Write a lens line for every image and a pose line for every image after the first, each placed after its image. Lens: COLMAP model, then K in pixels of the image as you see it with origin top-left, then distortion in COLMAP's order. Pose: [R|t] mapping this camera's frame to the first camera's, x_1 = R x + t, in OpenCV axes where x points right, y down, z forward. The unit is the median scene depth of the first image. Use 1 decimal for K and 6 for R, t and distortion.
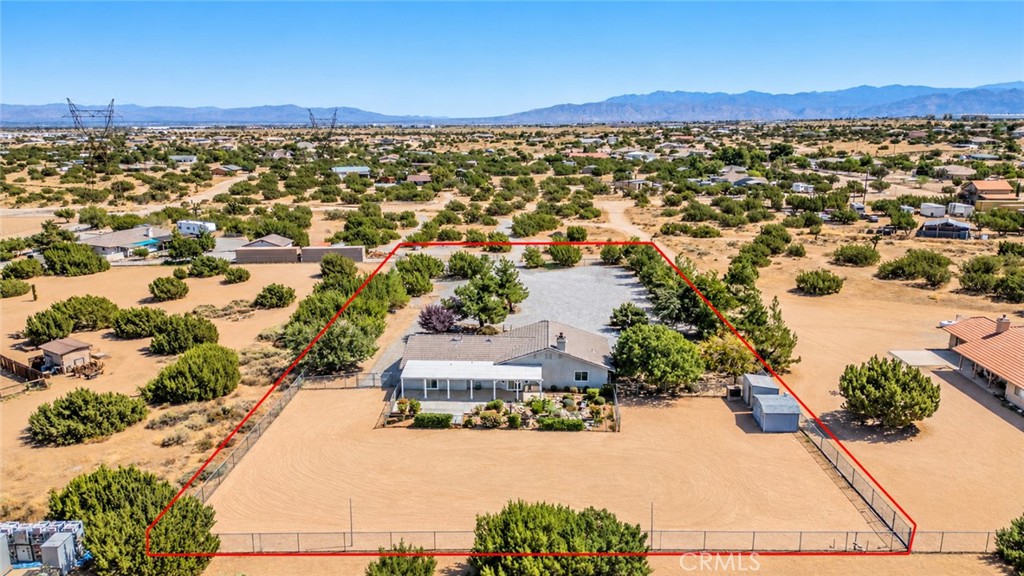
lens RADIAL K [[716.1, 0, 506.8], [0, 716.1, 287.6], [0, 0, 1]] dist [0.077023, -0.076013]
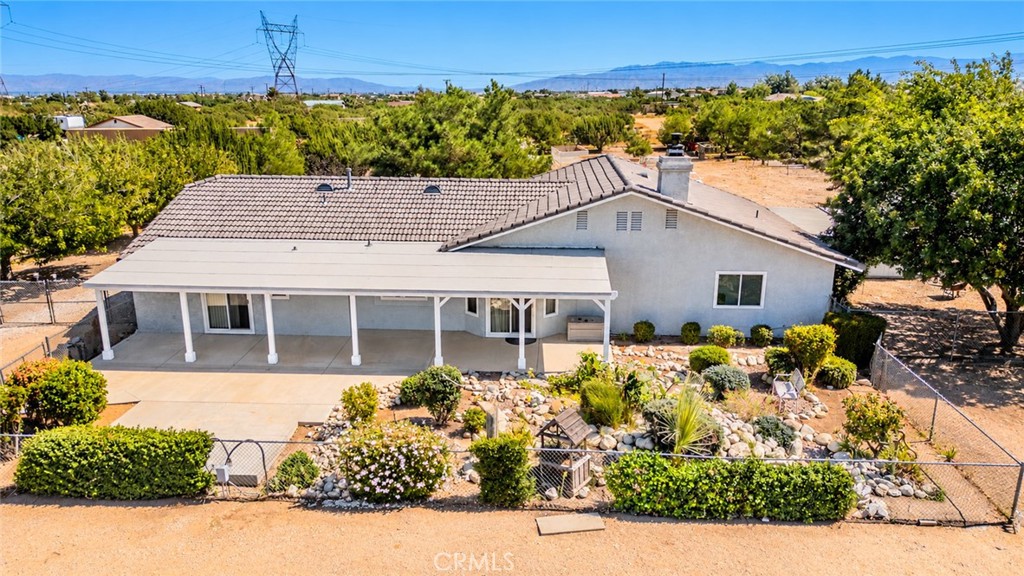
lens RADIAL K [[716.1, 0, 506.8], [0, 716.1, 287.6], [0, 0, 1]] dist [0.077023, -0.076013]
pose [[0.999986, 0.000593, -0.005235, 0.010783], [-0.000397, 0.999303, 0.037328, 0.119179], [0.005254, -0.037325, 0.999289, 0.751274]]
